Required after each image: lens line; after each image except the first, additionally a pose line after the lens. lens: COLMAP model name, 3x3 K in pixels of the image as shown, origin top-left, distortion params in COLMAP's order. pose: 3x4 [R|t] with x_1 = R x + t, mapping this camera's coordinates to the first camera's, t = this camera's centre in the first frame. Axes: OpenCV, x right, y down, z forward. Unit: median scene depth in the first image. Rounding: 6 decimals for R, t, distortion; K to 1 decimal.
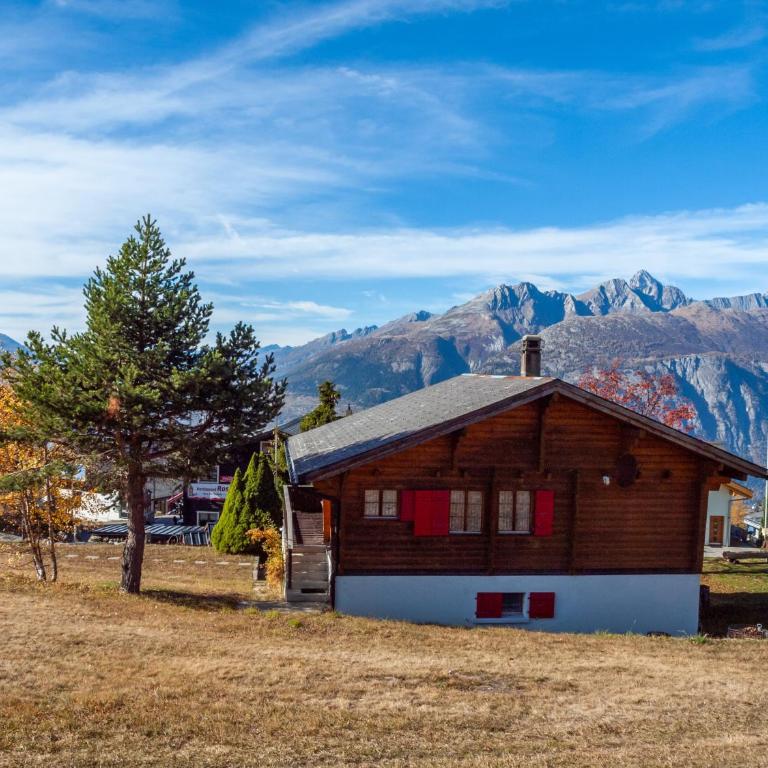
lens RADIAL K [[883.0, 0, 332.0], [0, 883.0, 441.9], [0, 0, 1]] dist [-0.050439, 0.050104]
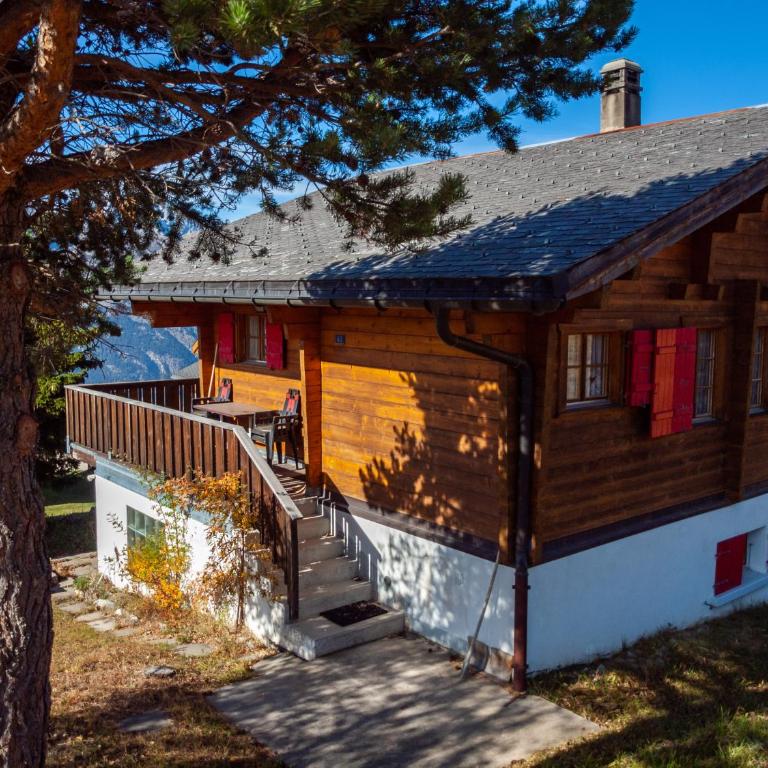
lens RADIAL K [[845.2, 0, 367.5], [0, 845.2, 384.6], [0, 0, 1]] dist [-0.067245, 0.037257]
pose [[0.826187, -0.073377, 0.558597, -0.236566], [0.061721, 0.997303, 0.039718, 0.055679], [-0.560005, 0.001662, 0.828487, 0.732103]]
